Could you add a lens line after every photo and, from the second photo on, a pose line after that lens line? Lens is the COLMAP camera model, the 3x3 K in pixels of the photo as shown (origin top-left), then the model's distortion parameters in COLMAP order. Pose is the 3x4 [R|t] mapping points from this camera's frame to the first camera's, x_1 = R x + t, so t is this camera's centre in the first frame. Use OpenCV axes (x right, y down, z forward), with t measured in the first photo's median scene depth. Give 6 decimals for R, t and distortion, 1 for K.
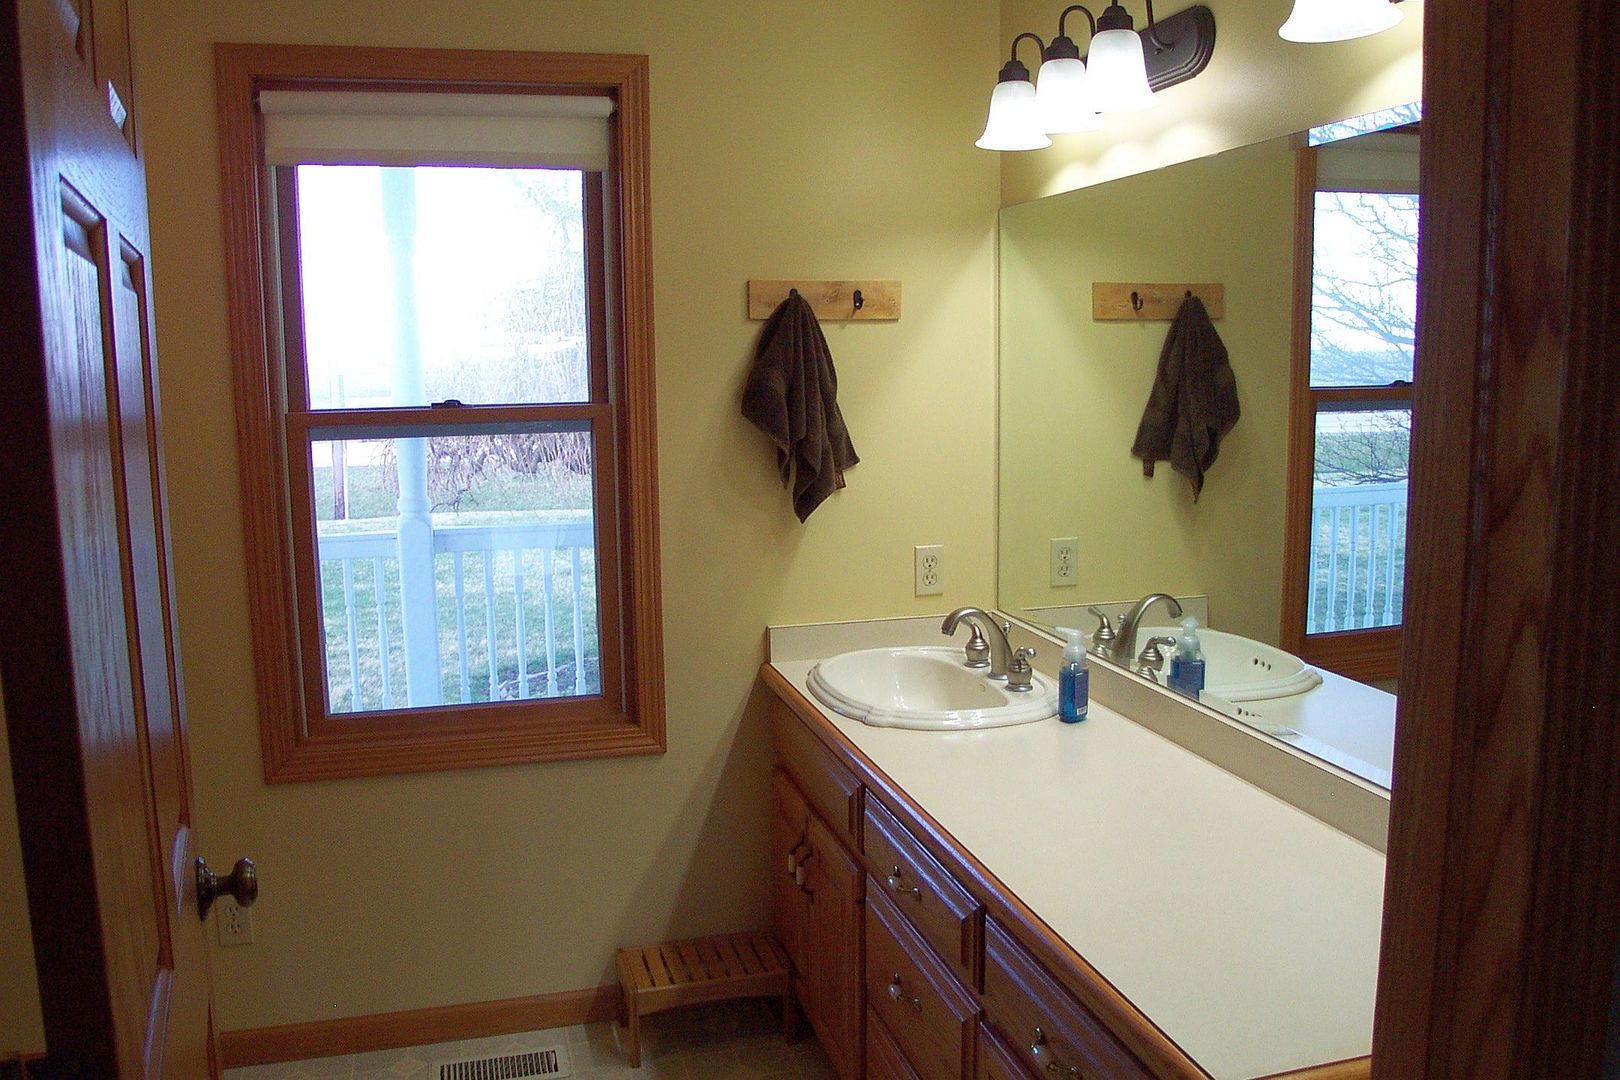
lens RADIAL K [[1301.4, 0, 810.0], [0, 1301.4, 540.0], [0, 0, 1]] dist [-0.121592, 0.068804]
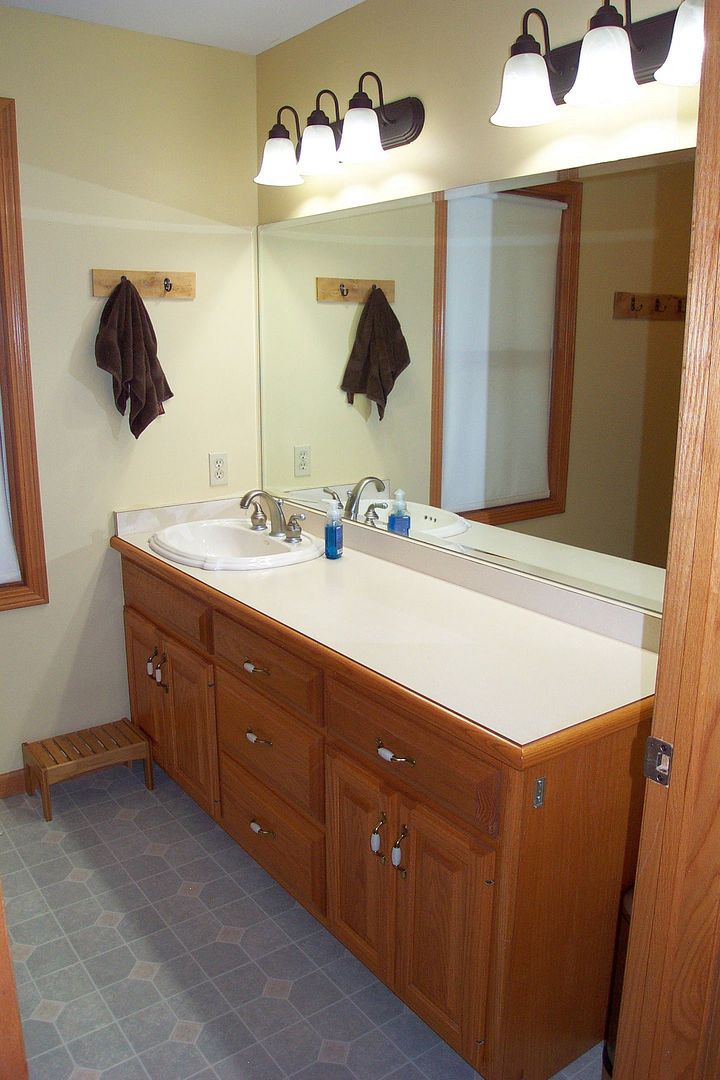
lens RADIAL K [[867.6, 0, 360.0], [0, 867.6, 540.0], [0, 0, 1]] dist [-0.121592, 0.068804]
pose [[0.936488, -0.065794, 0.344473, -0.113548], [0.034145, 0.994683, 0.097156, 0.014724], [-0.349033, -0.079223, 0.933755, 0.004568]]
